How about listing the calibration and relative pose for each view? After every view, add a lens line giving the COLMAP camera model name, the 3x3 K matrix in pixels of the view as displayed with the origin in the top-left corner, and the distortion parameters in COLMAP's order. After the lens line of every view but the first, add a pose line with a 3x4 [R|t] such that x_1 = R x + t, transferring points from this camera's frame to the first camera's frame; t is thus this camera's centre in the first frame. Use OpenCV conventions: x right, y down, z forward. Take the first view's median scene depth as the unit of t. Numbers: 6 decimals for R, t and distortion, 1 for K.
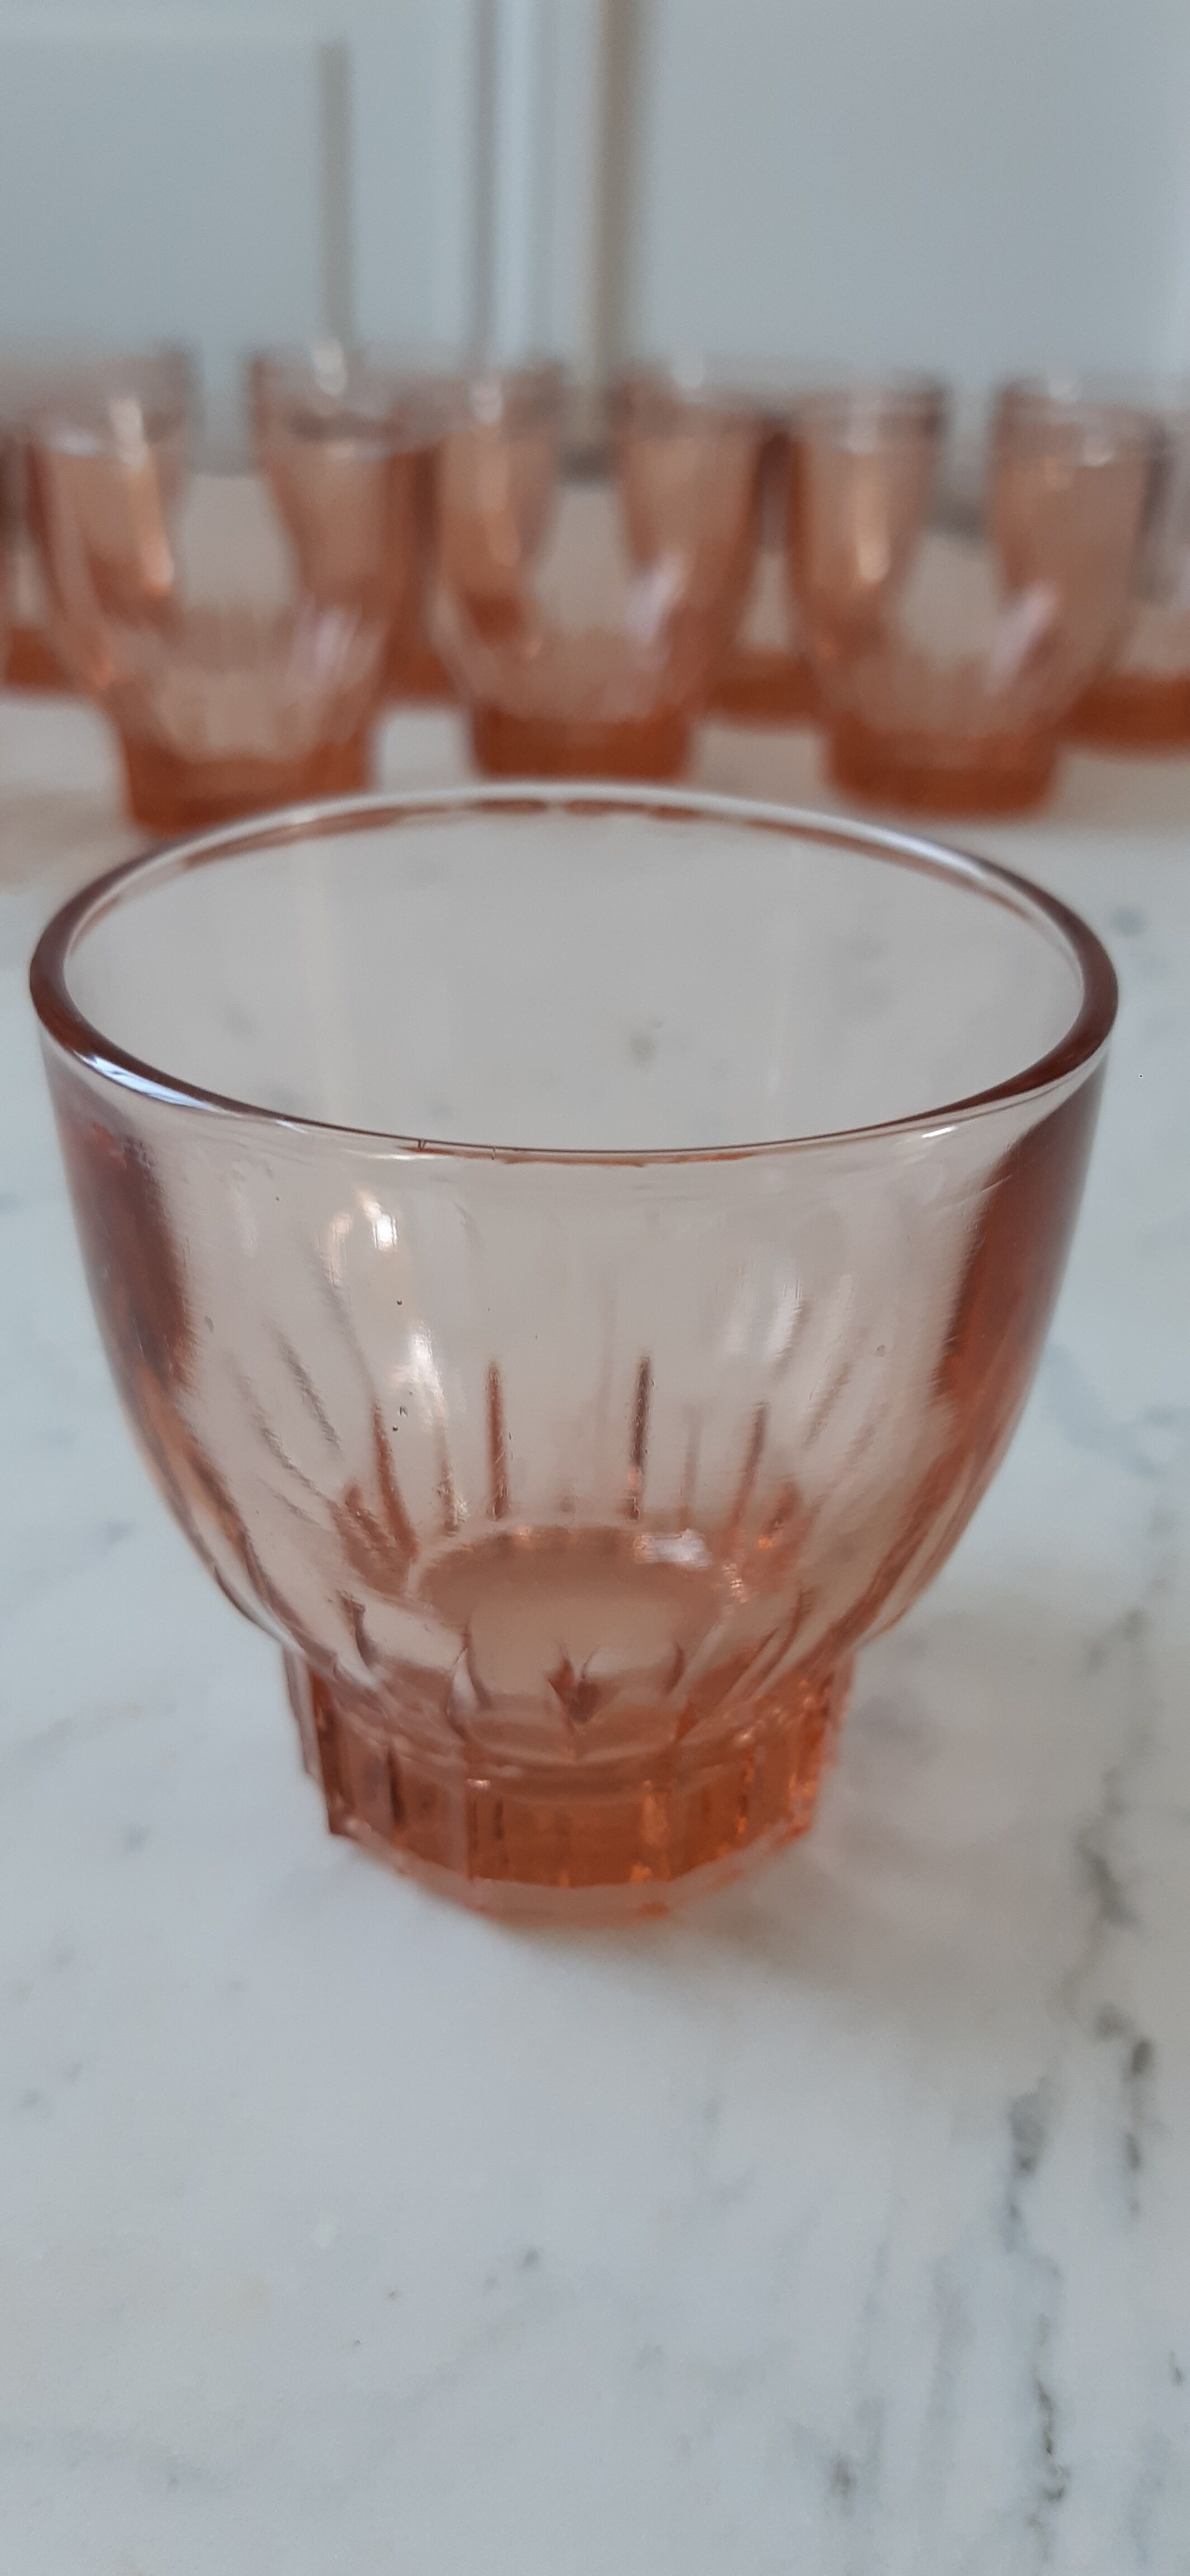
lens RADIAL K [[1849.7, 0, 530.4], [0, 1849.7, 1291.4], [0, 0, 1]] dist [-0.000930, -0.077236]
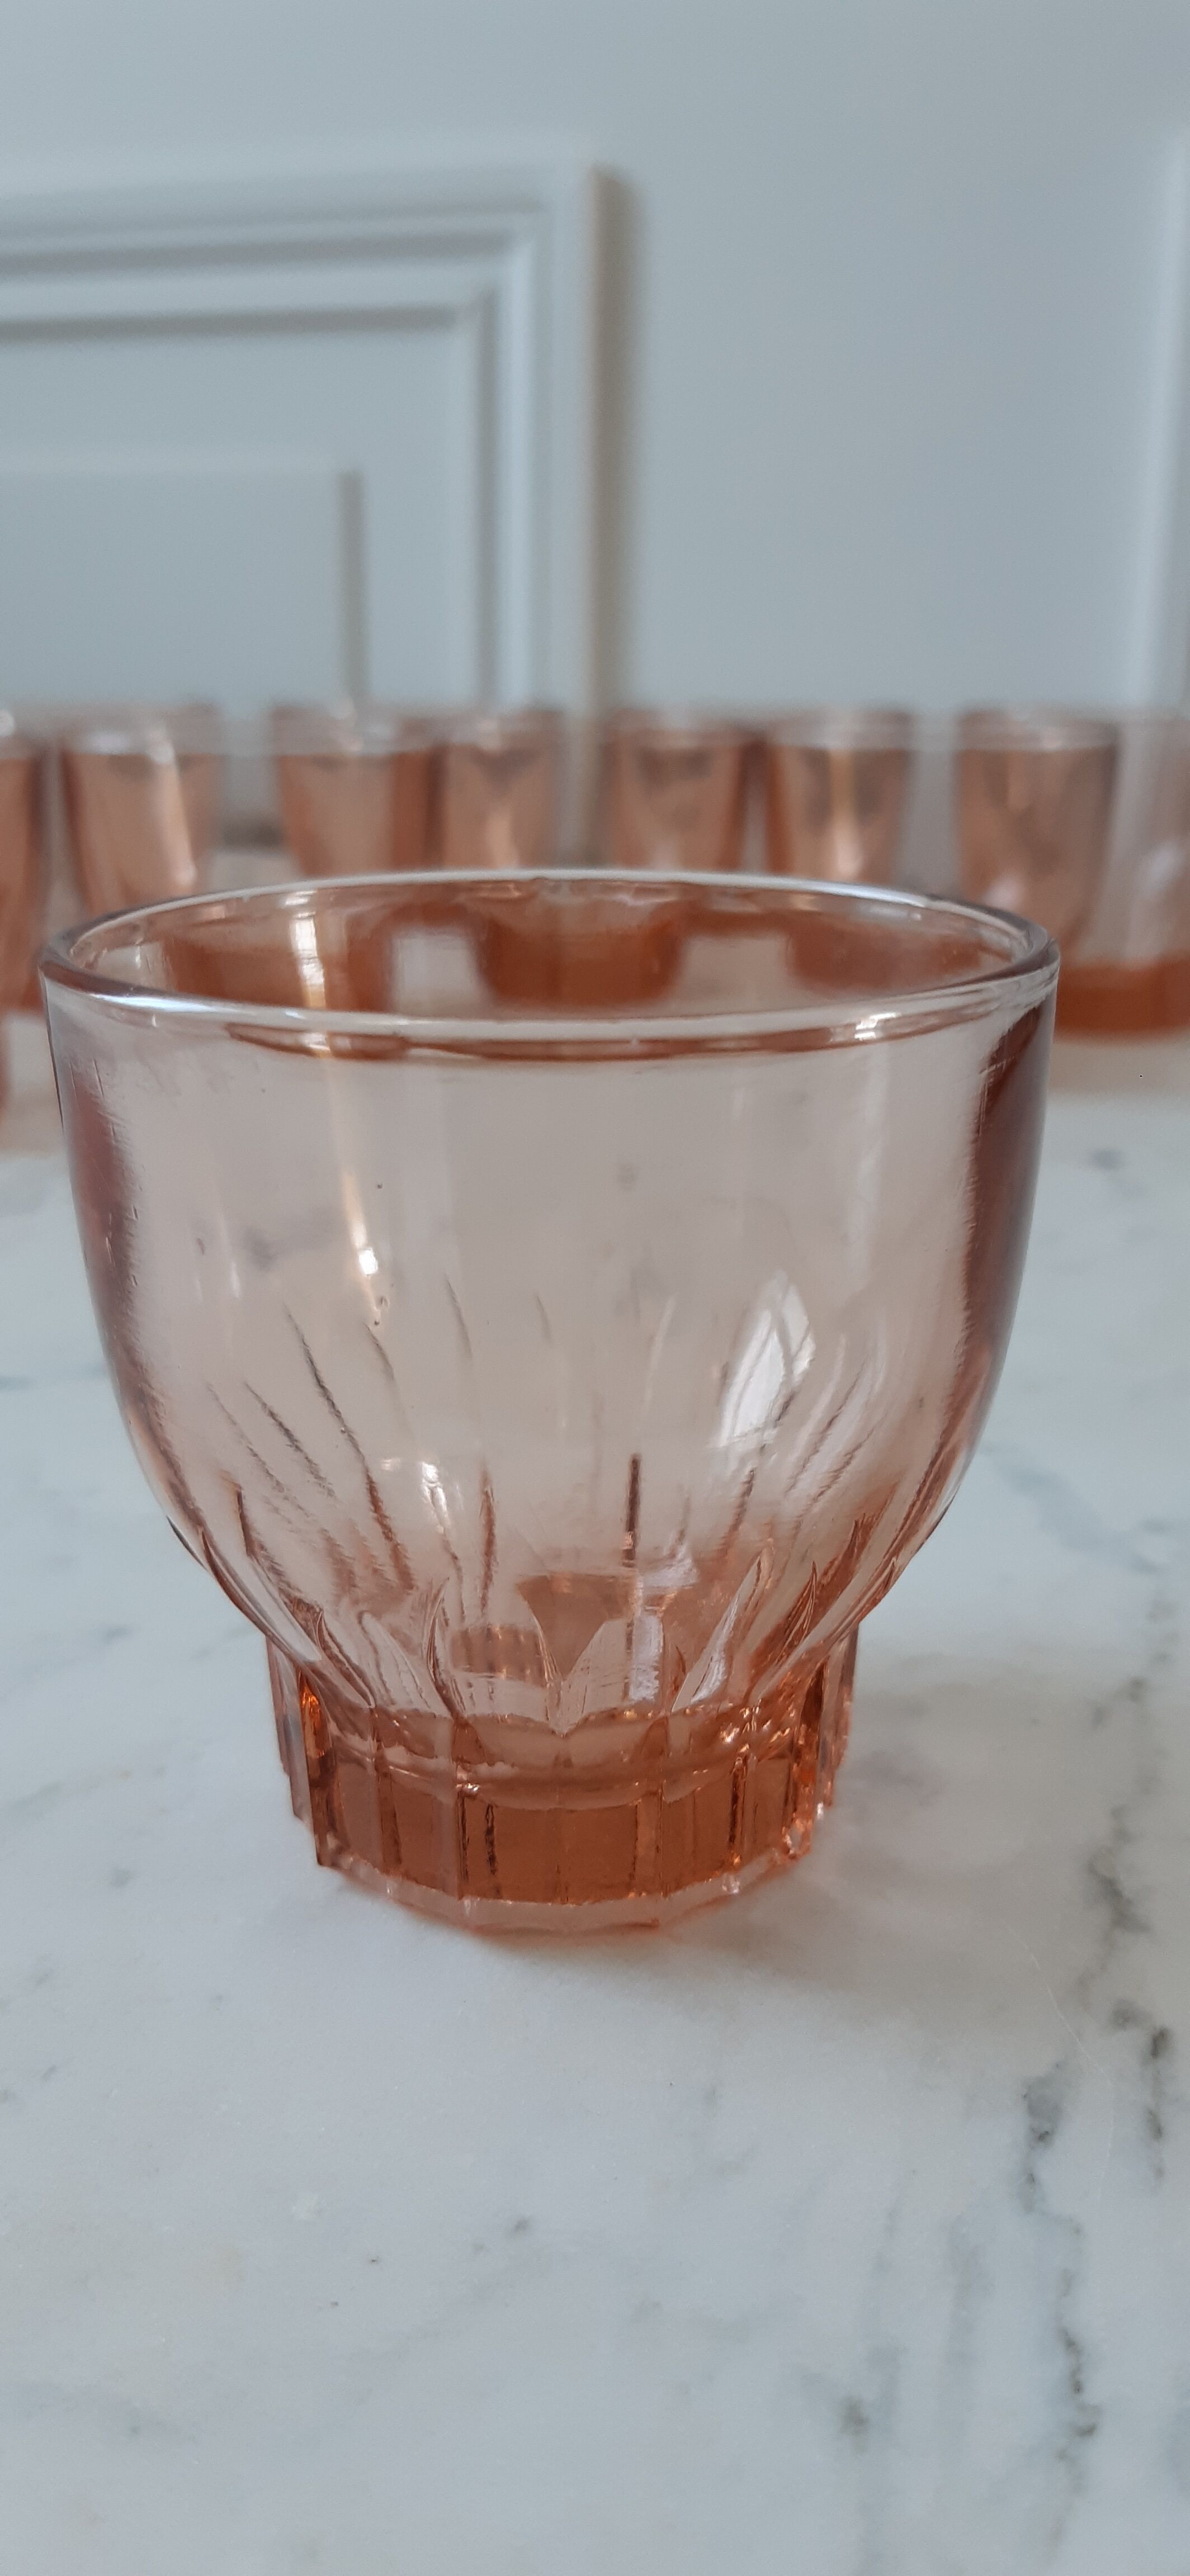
lens RADIAL K [[1849.7, 0, 530.4], [0, 1849.7, 1291.4], [0, 0, 1]] dist [-0.000930, -0.077236]
pose [[0.999881, -0.012897, -0.008489, 0.017200], [0.010939, 0.979738, -0.199986, 0.218464], [0.010896, 0.199869, 0.979762, -0.021131]]
